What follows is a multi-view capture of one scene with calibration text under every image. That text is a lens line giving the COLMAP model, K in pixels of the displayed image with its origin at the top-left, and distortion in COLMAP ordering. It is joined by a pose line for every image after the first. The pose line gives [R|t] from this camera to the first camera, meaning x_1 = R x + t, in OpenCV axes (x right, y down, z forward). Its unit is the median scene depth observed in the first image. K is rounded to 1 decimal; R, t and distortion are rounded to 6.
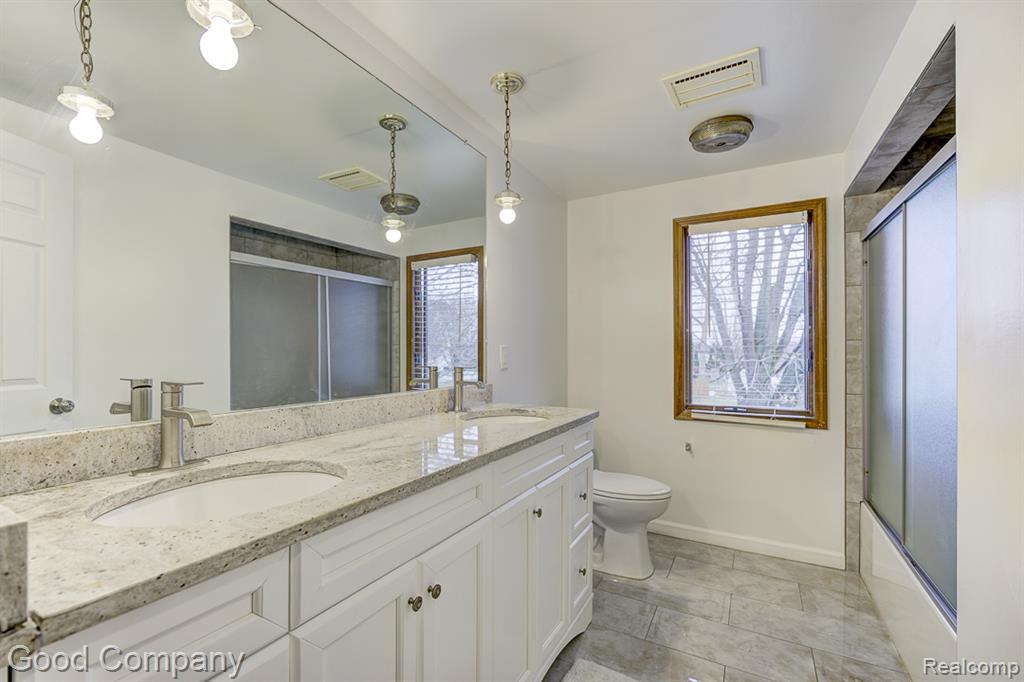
lens RADIAL K [[447.7, 0, 507.9], [0, 447.7, 347.6], [0, 0, 1]] dist [0.004285, 0.001804]
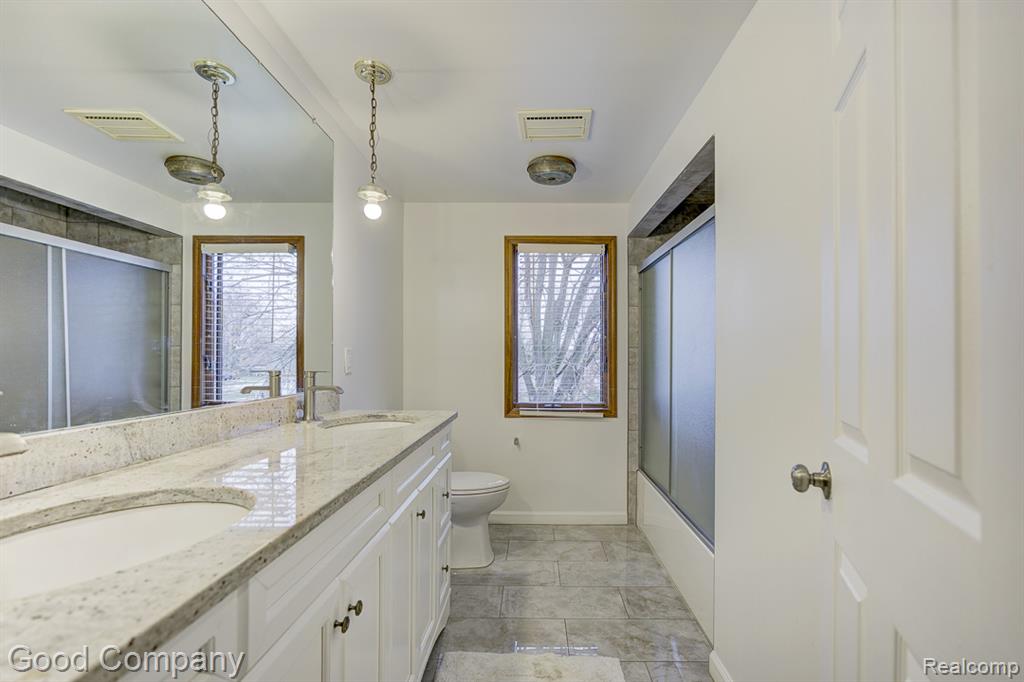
lens RADIAL K [[447.7, 0, 533.3], [0, 447.7, 352.3], [0, 0, 1]] dist [0.004285, 0.001804]
pose [[0.872354, 0.009483, 0.488782, -0.147211], [-0.008271, 0.999955, -0.004640, 0.006045], [-0.488804, 0.000005, 0.872393, 0.003191]]
